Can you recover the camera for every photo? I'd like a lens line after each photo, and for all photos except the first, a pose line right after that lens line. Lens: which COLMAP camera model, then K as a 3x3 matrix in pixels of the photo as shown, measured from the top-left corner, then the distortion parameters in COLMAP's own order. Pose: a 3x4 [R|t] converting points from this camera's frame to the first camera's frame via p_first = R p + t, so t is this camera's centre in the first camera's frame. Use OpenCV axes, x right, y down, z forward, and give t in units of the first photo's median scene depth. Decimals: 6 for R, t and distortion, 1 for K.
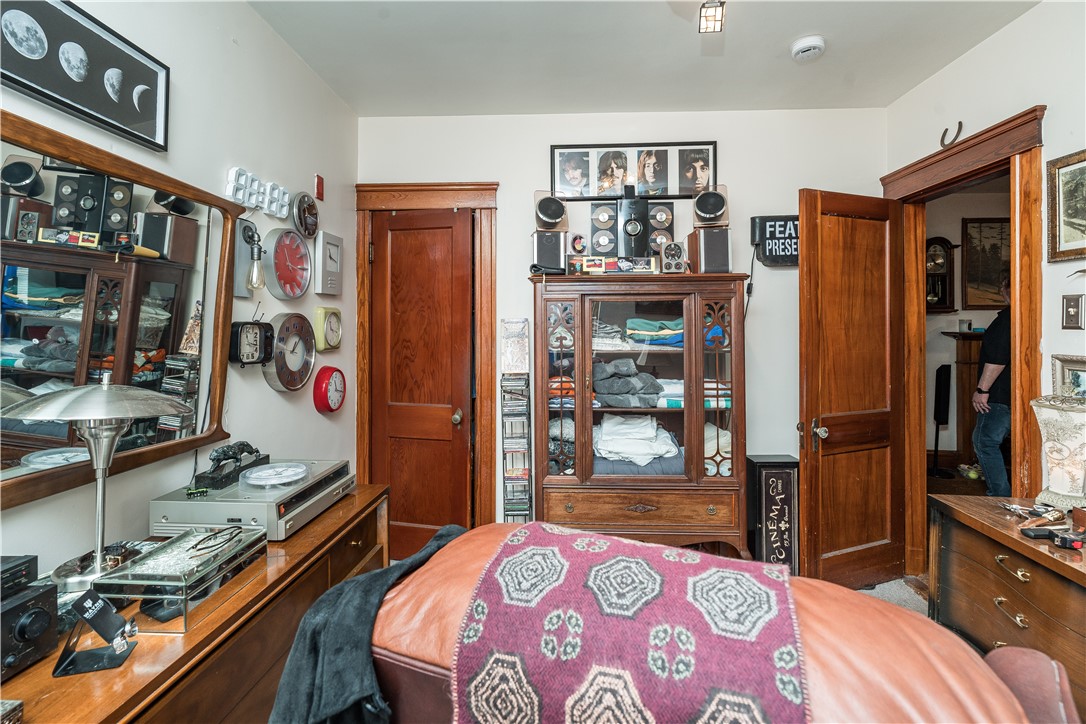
lens RADIAL K [[503.6, 0, 526.8], [0, 503.6, 326.7], [0, 0, 1]] dist [-0.000323, 0.000916]
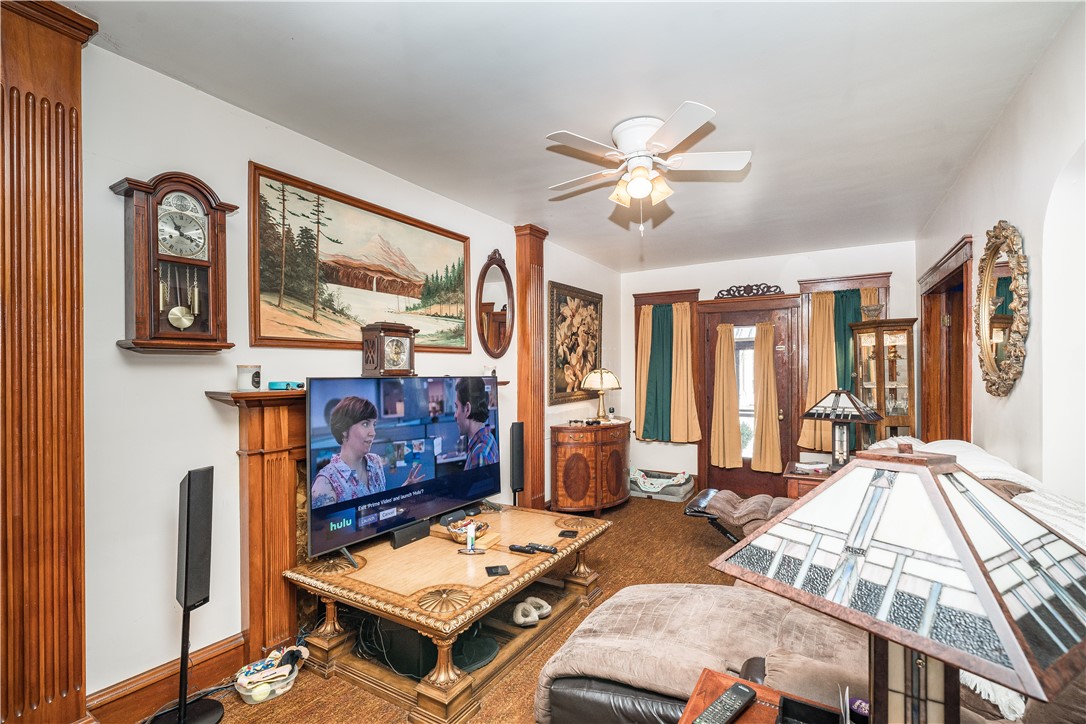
lens RADIAL K [[488.5, 0, 541.0], [0, 488.5, 365.1], [0, 0, 1]] dist [-0.003314, 0.000902]
pose [[0.450261, 0.006221, 0.892875, 0.584985], [0.012229, 0.999839, -0.013133, -0.005291], [-0.892813, 0.016832, 0.450113, 0.549452]]
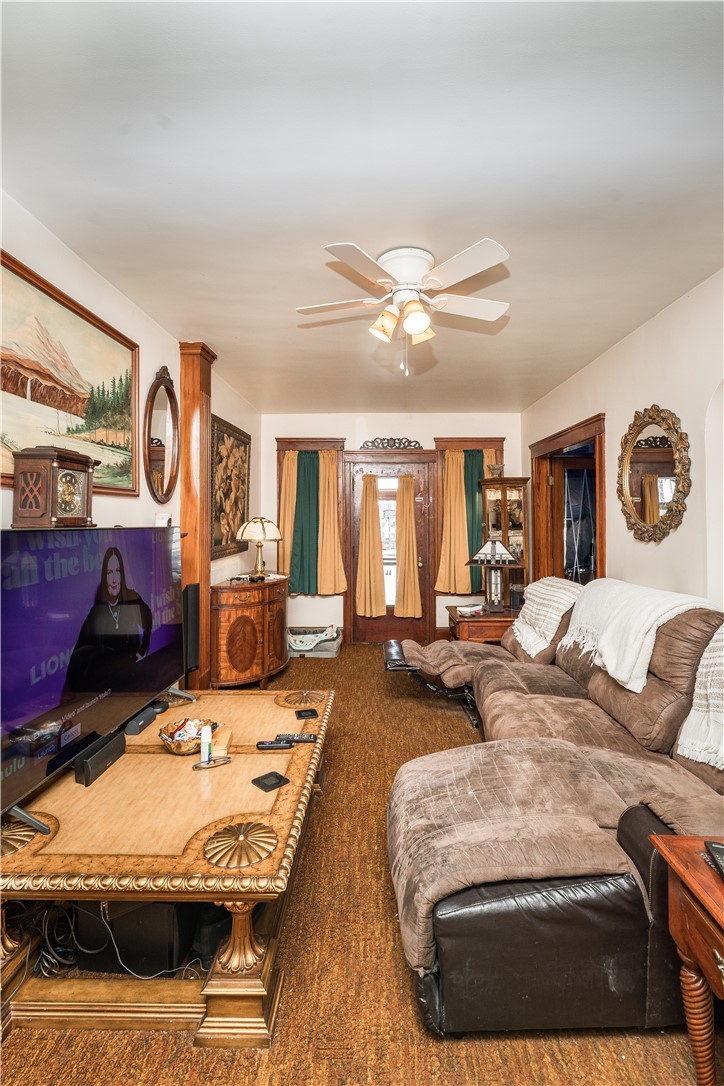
lens RADIAL K [[503.6, 0, 367.8], [0, 503.6, 503.3], [0, 0, 1]] dist [-0.000323, 0.000916]
pose [[-0.052000, 0.030138, 0.998192, 0.608485], [0.008062, 0.999525, -0.029758, -0.007555], [-0.998615, 0.006500, -0.052218, 0.767374]]
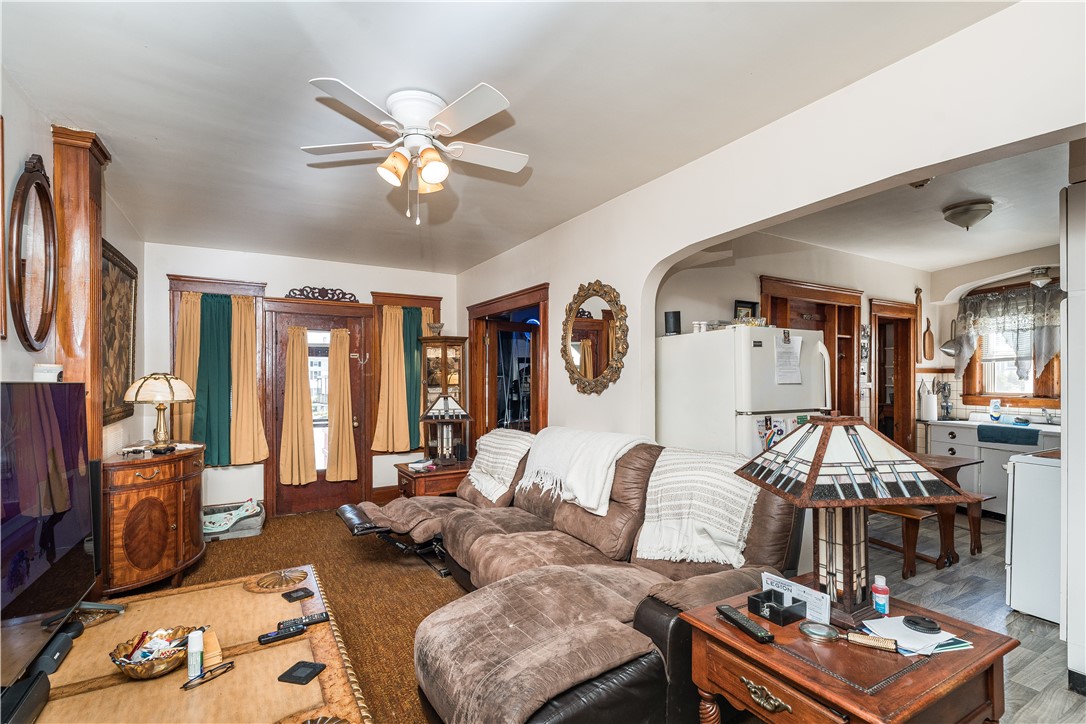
lens RADIAL K [[499.2, 0, 533.1], [0, 499.2, 374.5], [0, 0, 1]] dist [-0.004419, 0.001137]
pose [[-0.556496, 0.006628, 0.830824, 0.644760], [0.006705, 0.999971, -0.003487, -0.001877], [-0.830823, 0.003630, -0.556525, 0.885268]]
